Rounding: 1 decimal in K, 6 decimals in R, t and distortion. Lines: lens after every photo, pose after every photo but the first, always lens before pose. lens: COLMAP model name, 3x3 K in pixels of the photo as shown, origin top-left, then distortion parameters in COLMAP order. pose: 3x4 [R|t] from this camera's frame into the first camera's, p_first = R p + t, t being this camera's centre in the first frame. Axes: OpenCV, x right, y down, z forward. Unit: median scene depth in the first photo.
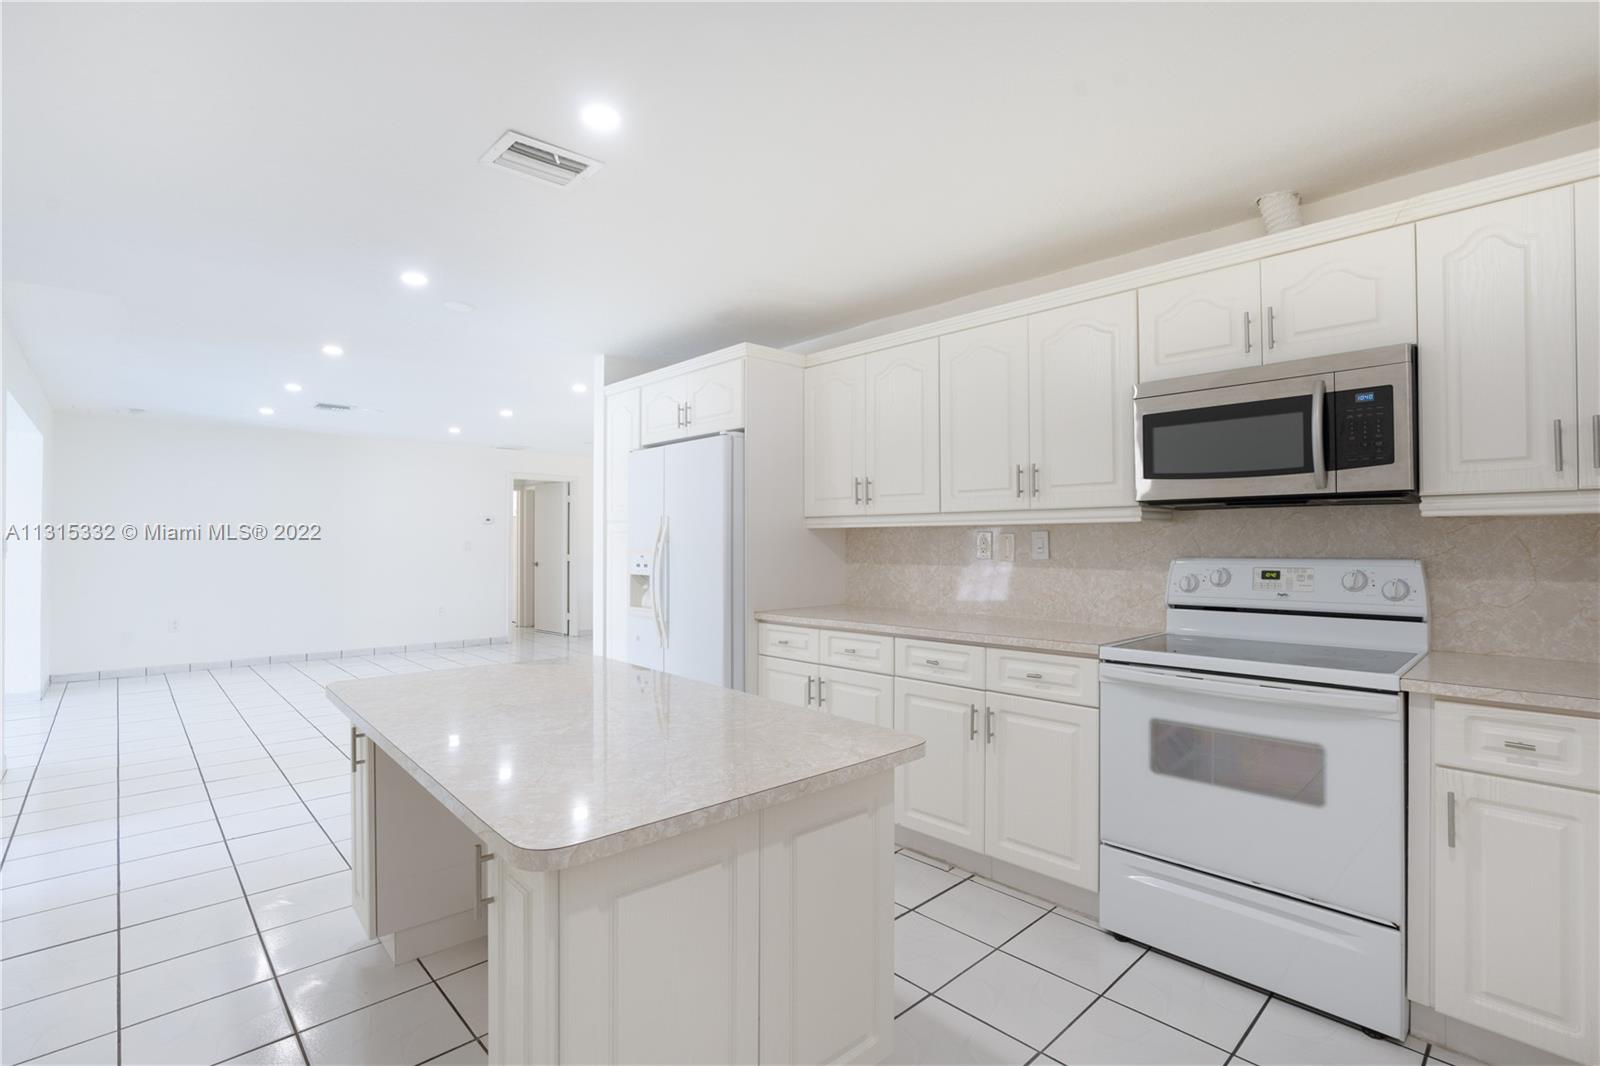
lens RADIAL K [[719.6, 0, 811.8], [0, 719.6, 534.7], [0, 0, 1]] dist [-0.038090, 0.012605]
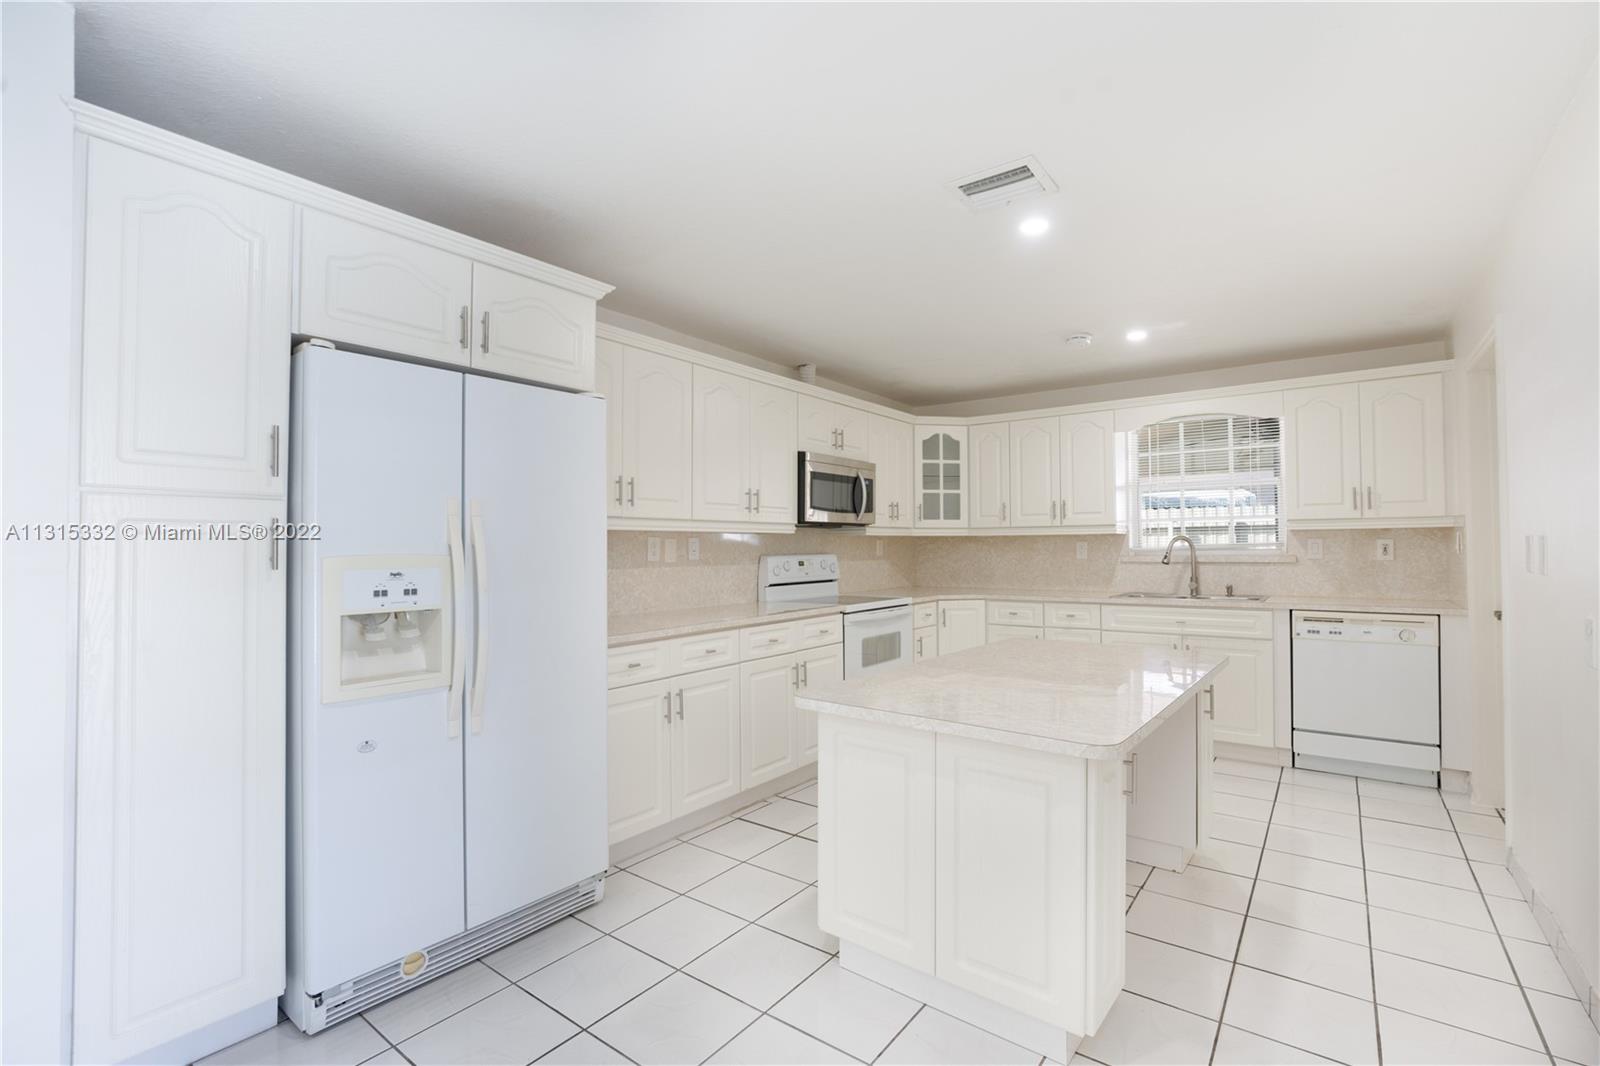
lens RADIAL K [[719.6, 0, 803.7], [0, 719.6, 536.0], [0, 0, 1]] dist [-0.038090, 0.012605]
pose [[-0.147898, 0.016994, 0.988857, -1.033649], [-0.003853, 0.999835, -0.017759, 0.015467], [-0.988995, -0.006437, -0.147808, 1.073290]]
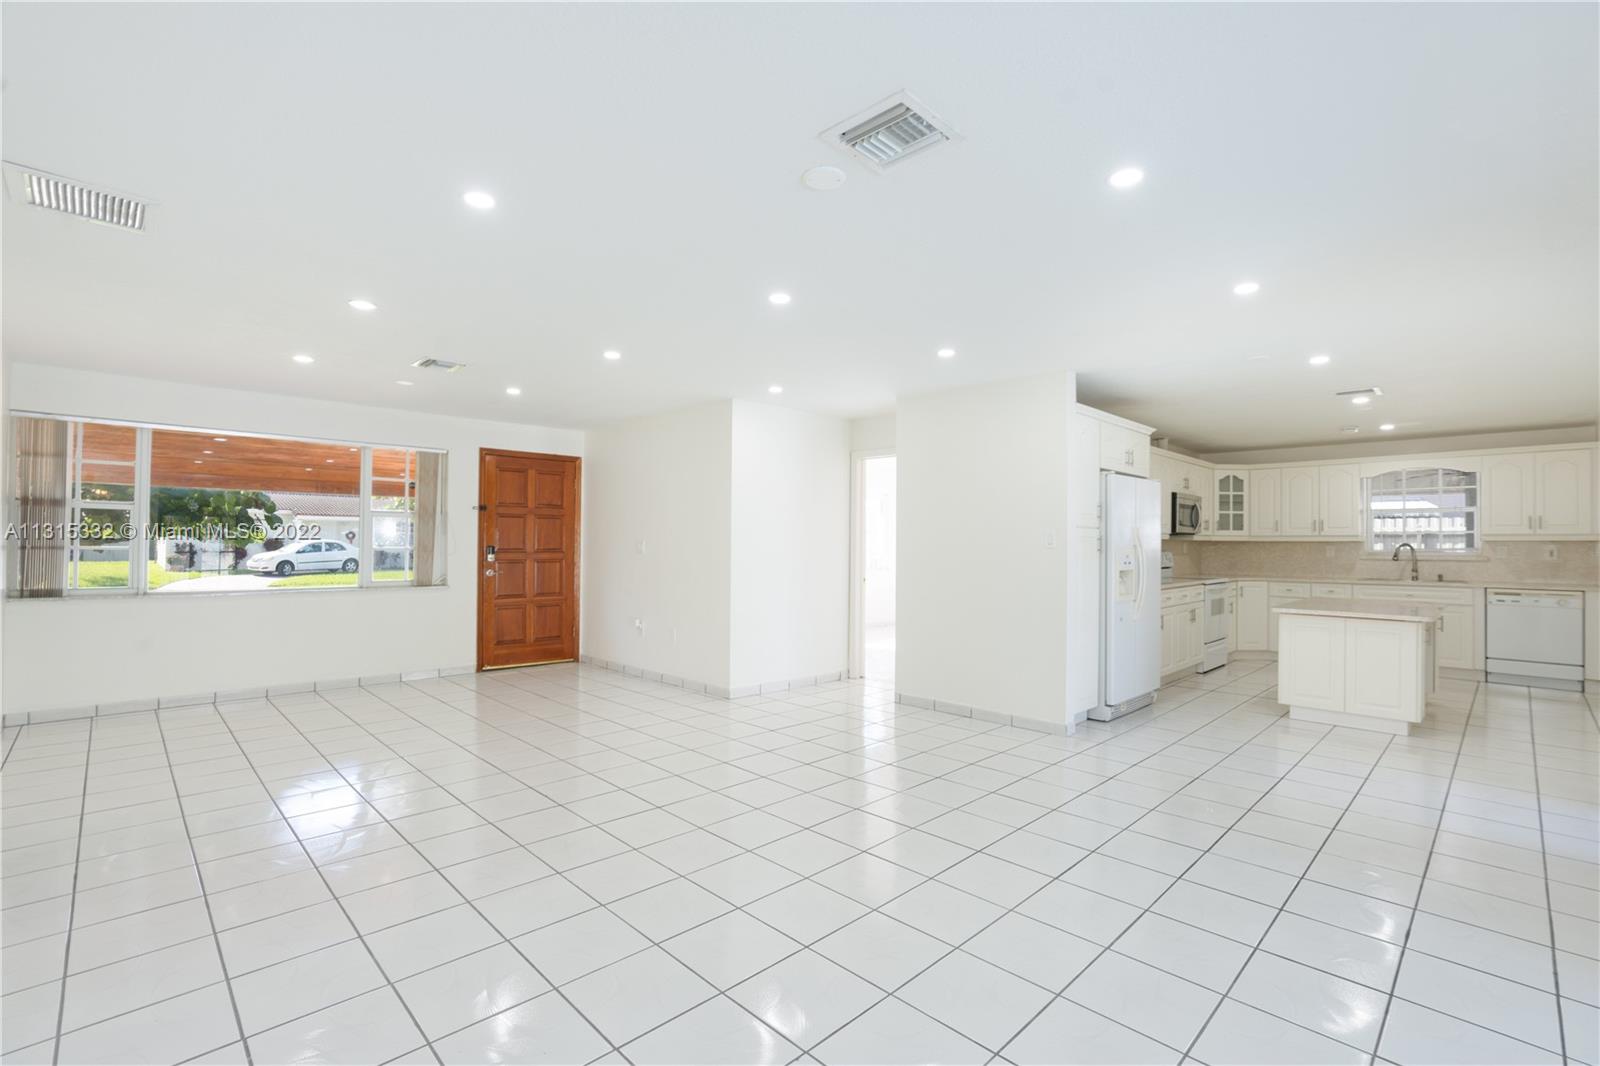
lens RADIAL K [[719.6, 0, 801.4], [0, 719.6, 535.1], [0, 0, 1]] dist [-0.038090, 0.012605]
pose [[0.002714, 0.013610, 0.999904, -2.113257], [-0.017099, 0.999762, -0.013562, 0.026635], [-0.999850, -0.017061, 0.002946, 2.165938]]
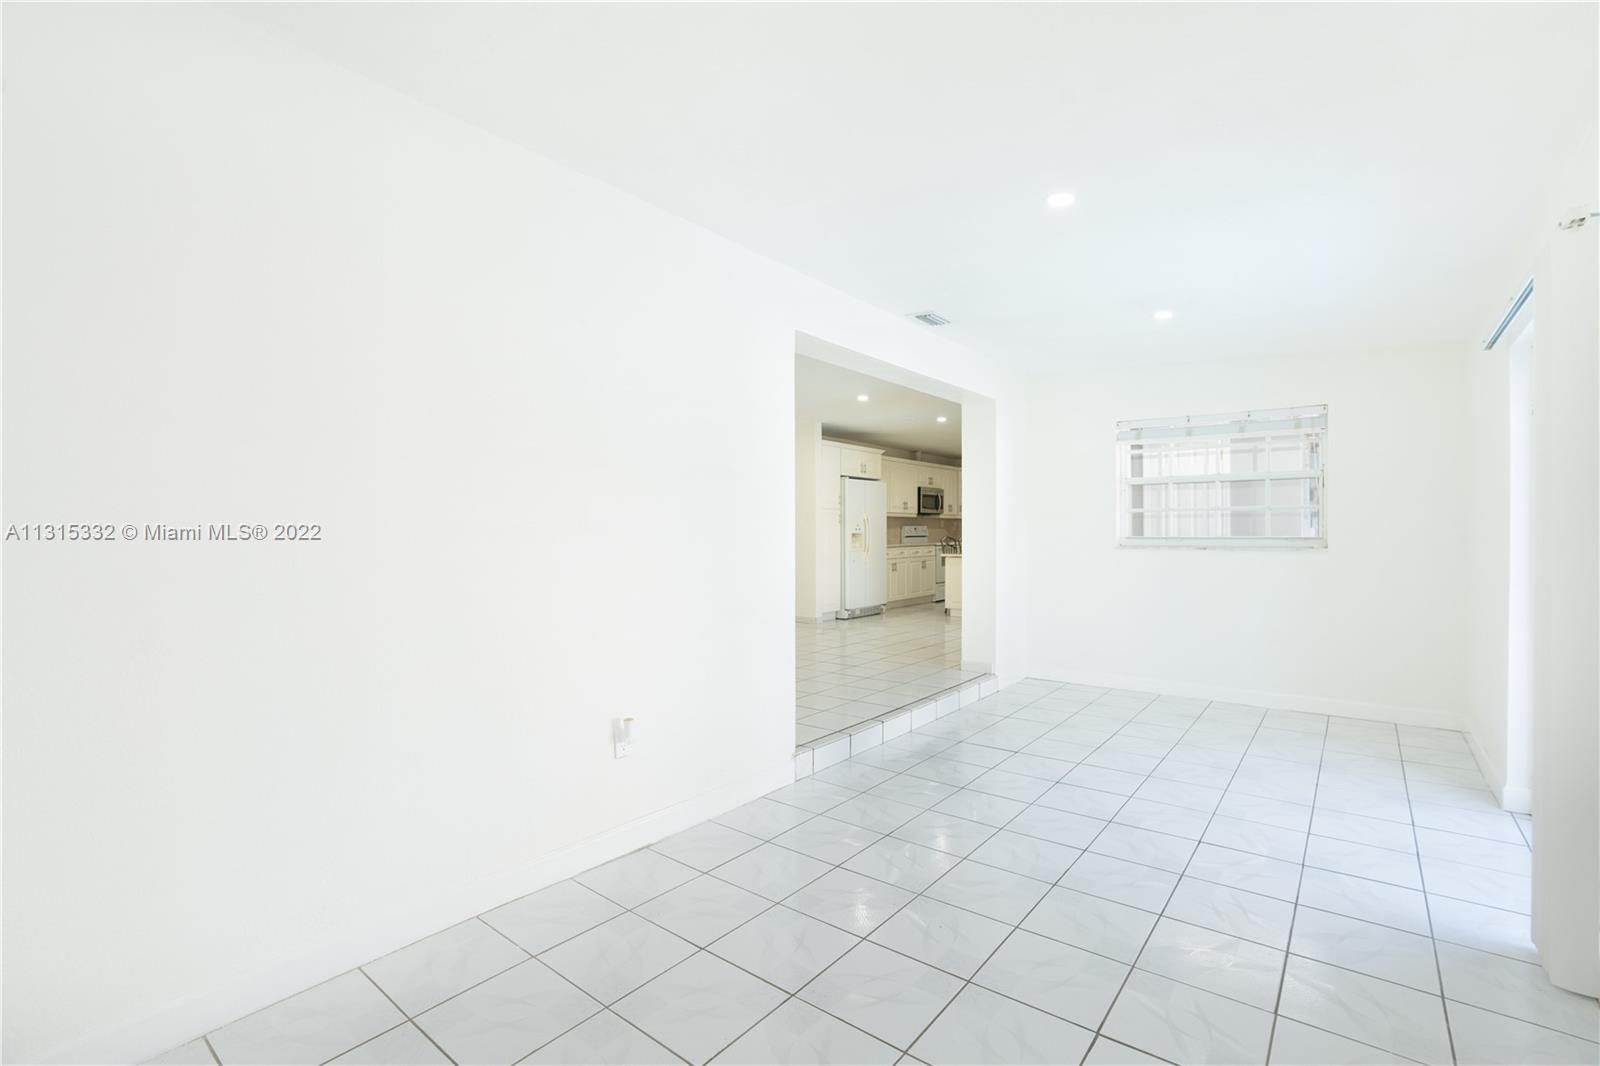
lens RADIAL K [[719.6, 0, 804.2], [0, 719.6, 524.1], [0, 0, 1]] dist [-0.038090, 0.012605]
pose [[-0.125691, 0.017355, 0.991918, -3.423021], [-0.001485, 0.999843, -0.017682, 0.092905], [-0.992068, -0.003695, -0.125646, 1.981579]]
